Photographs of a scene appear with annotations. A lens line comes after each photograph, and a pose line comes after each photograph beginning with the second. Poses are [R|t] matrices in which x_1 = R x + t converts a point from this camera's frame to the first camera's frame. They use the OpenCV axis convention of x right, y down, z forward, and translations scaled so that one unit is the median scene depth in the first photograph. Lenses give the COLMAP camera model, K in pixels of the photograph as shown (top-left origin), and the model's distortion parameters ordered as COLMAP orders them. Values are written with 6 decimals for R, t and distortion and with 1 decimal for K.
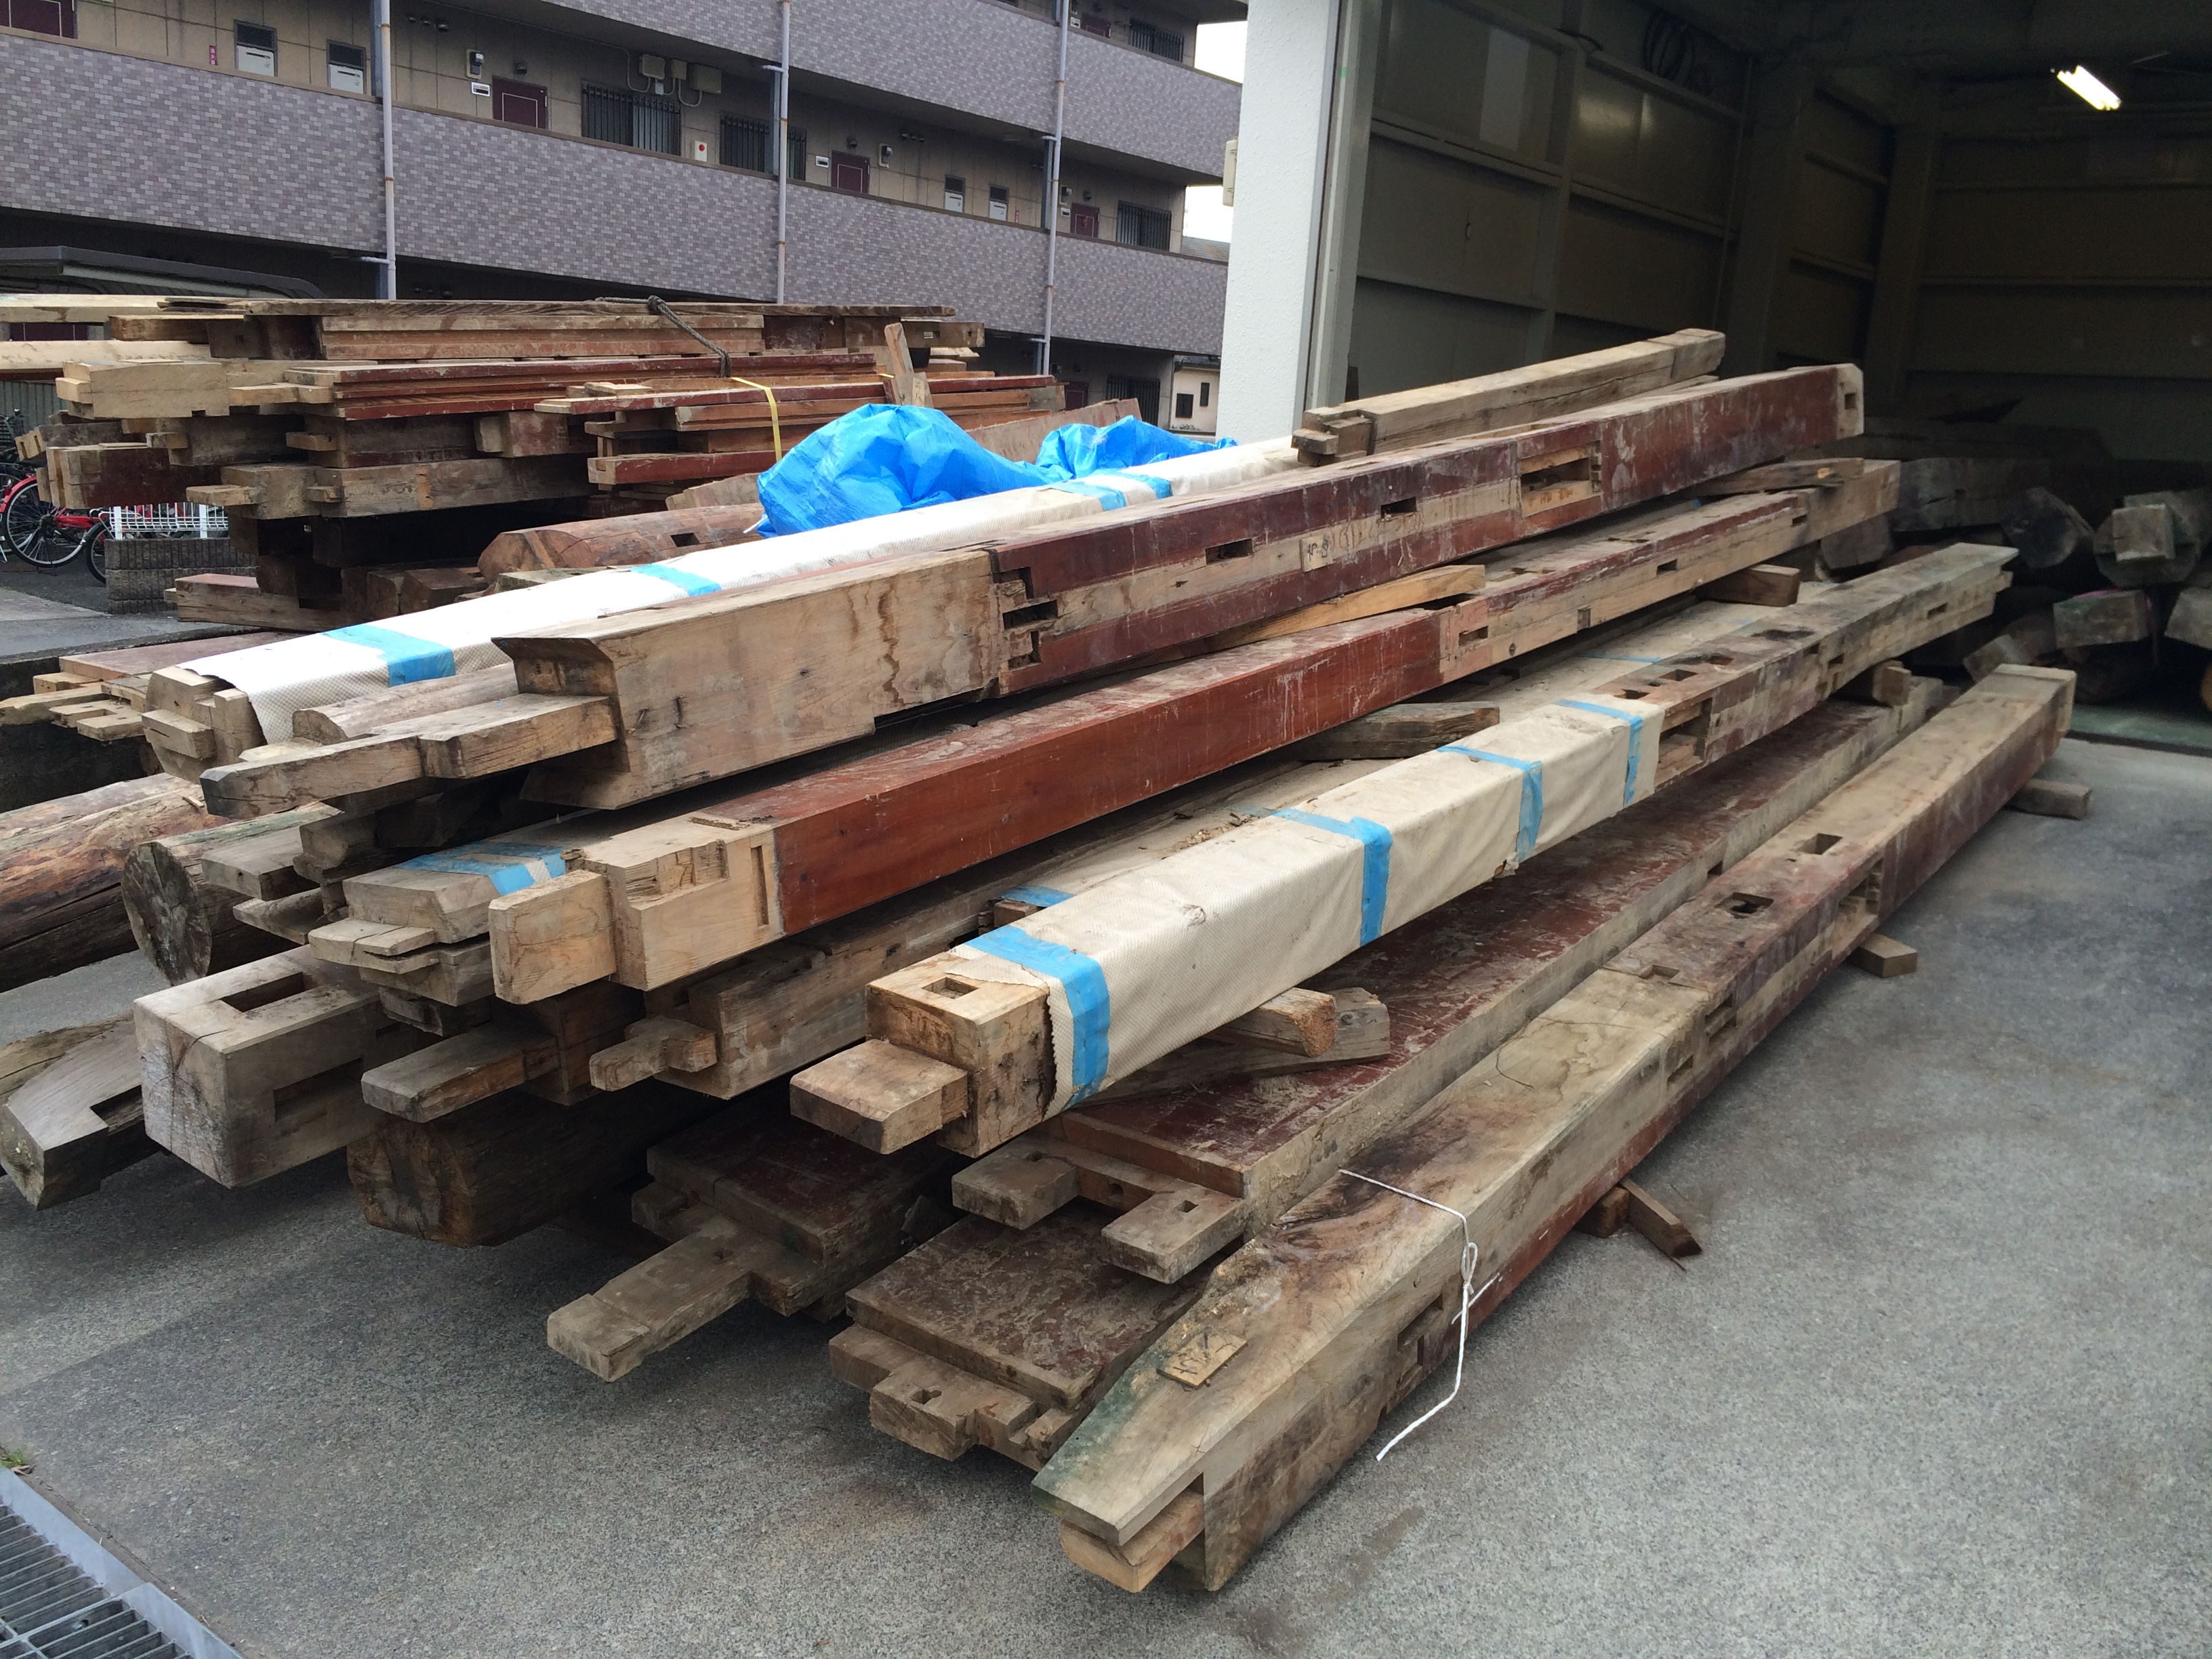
lens RADIAL K [[1885.6, 0, 1101.9], [0, 1885.6, 838.3], [0, 0, 1]] dist [0.049794, -0.010022]
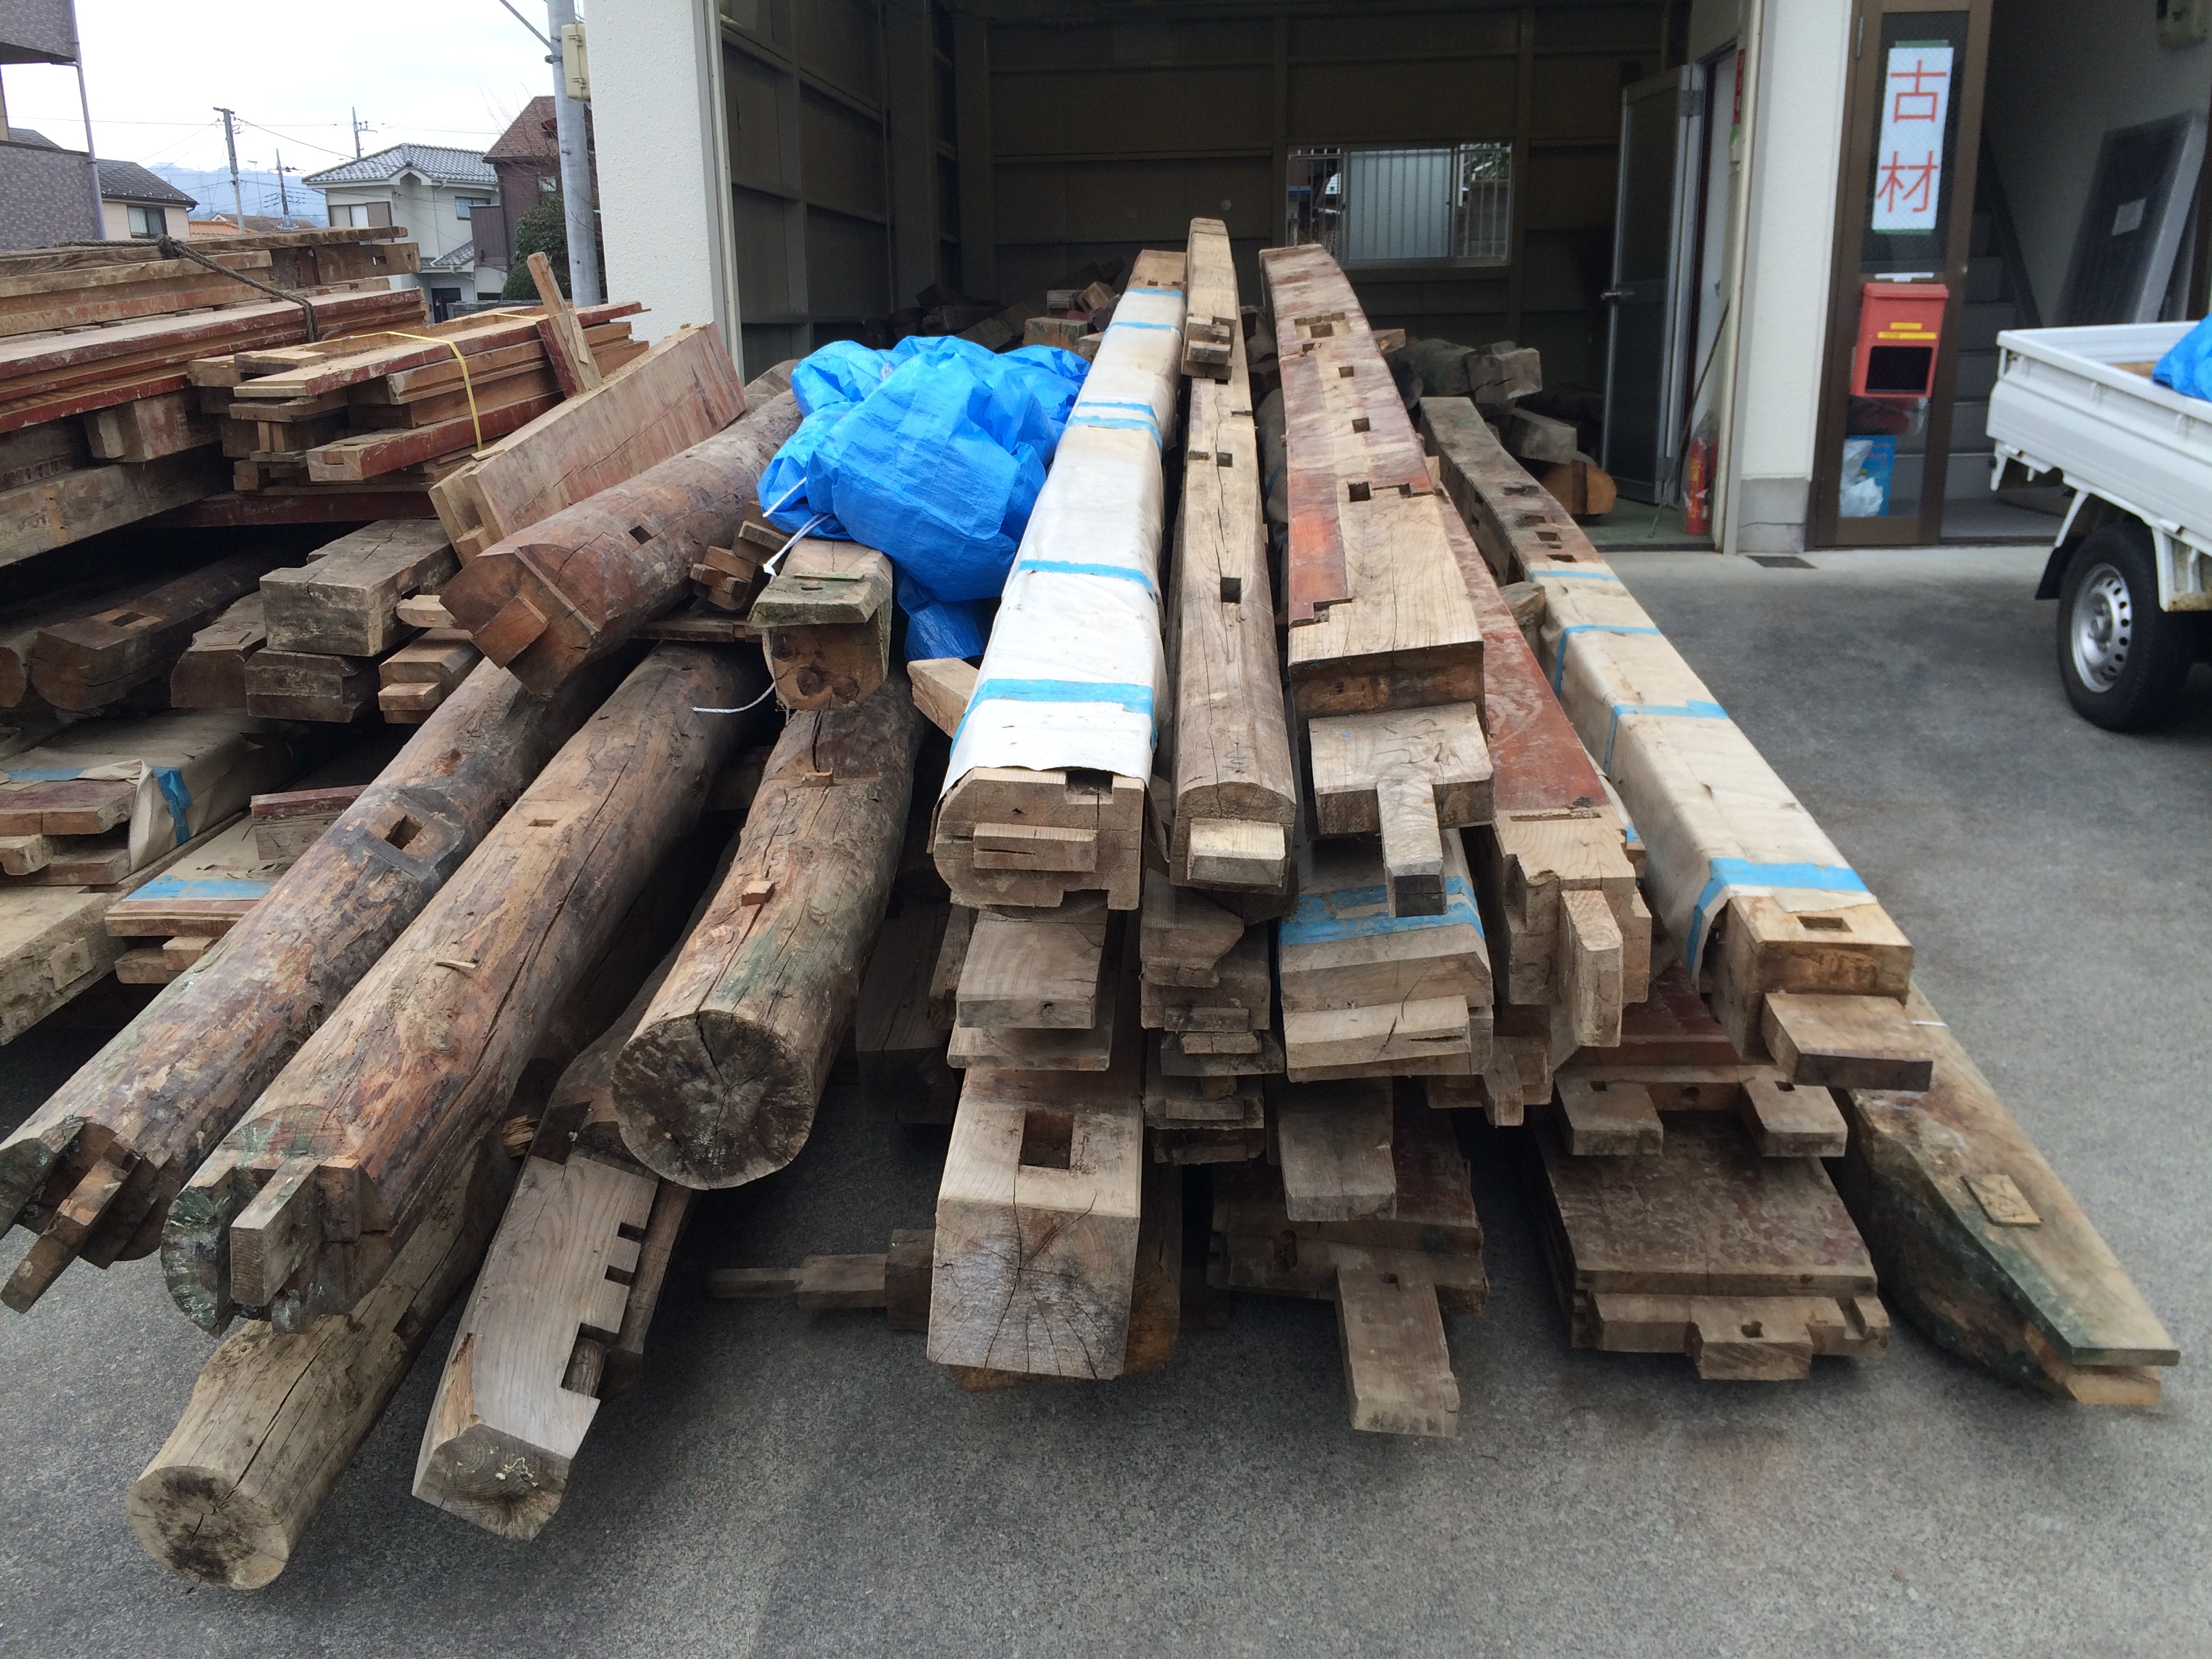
lens RADIAL K [[1879.9, 0, 1106.0], [0, 1879.9, 829.5], [0, 0, 1]] dist [0.091057, -0.134775]
pose [[0.836147, -0.212980, 0.505468, -0.553818], [0.184943, 0.977043, 0.105747, -0.090682], [-0.516386, 0.005063, 0.856341, 0.204077]]
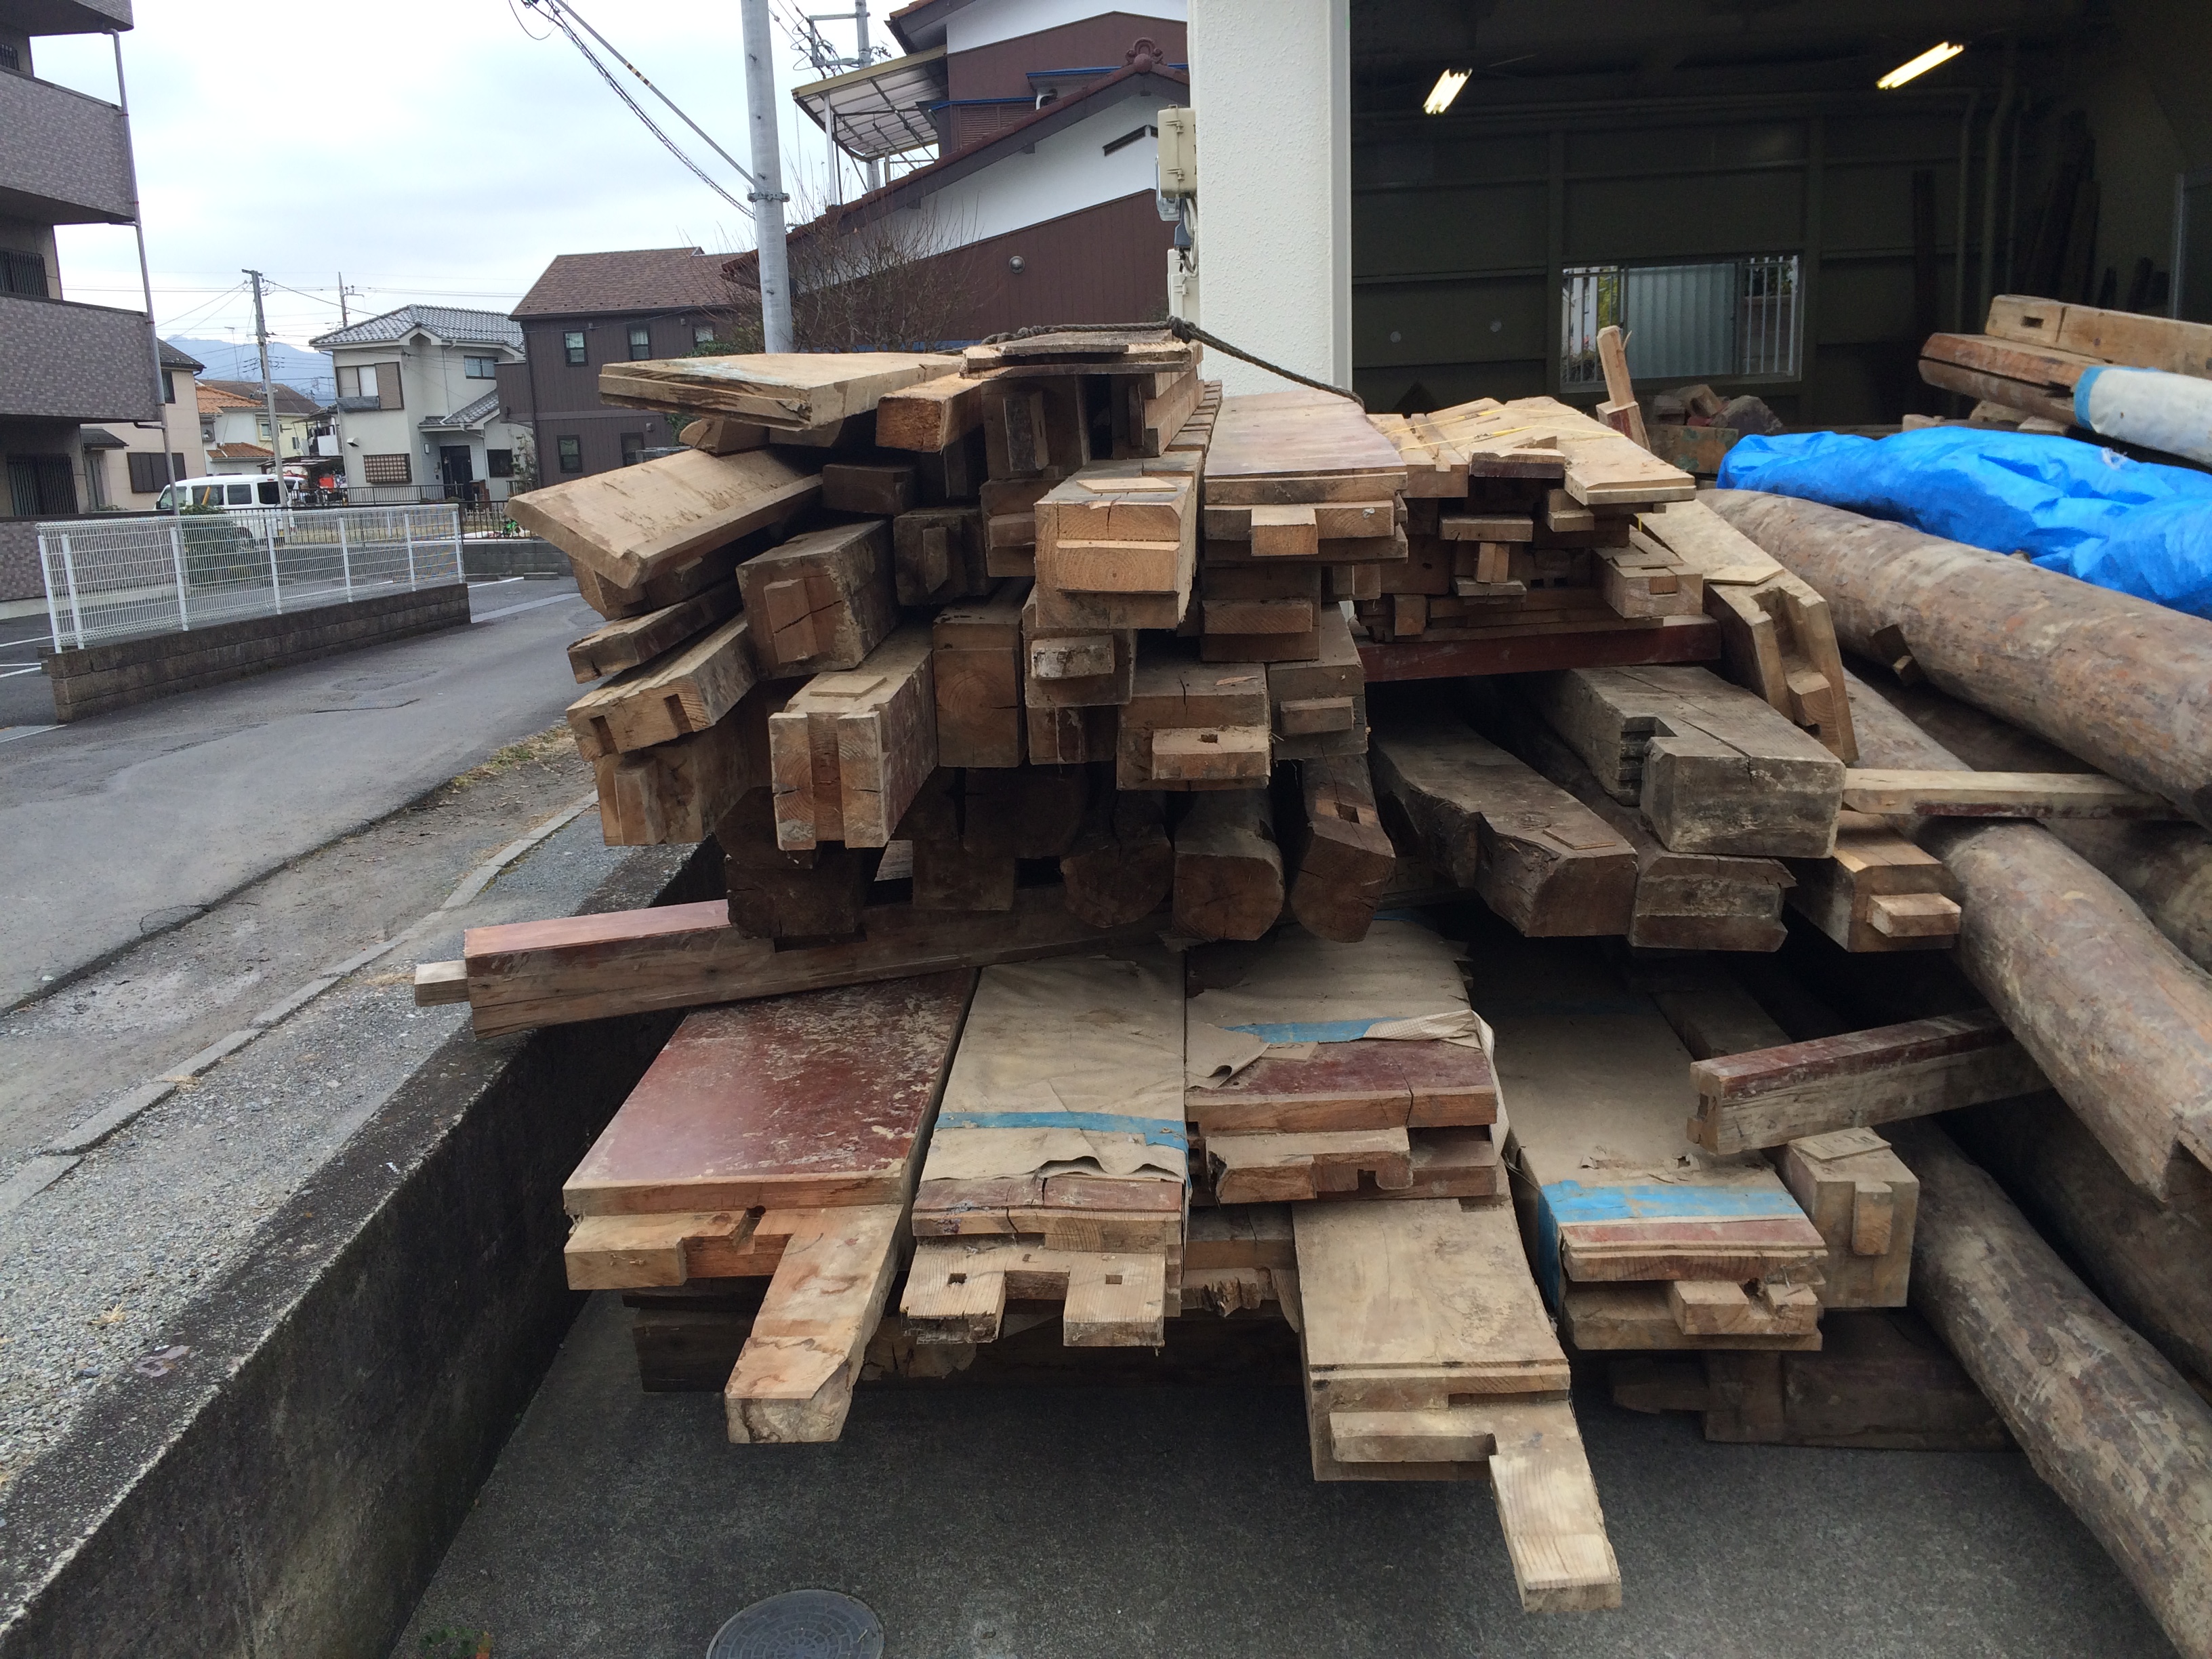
lens RADIAL K [[1879.9, 0, 1106.0], [0, 1879.9, 829.5], [0, 0, 1]] dist [0.091057, -0.134775]
pose [[0.818441, -0.197758, 0.539486, -0.992717], [0.210018, 0.976900, 0.039486, -0.256083], [-0.534833, 0.080985, 0.841068, 0.875040]]
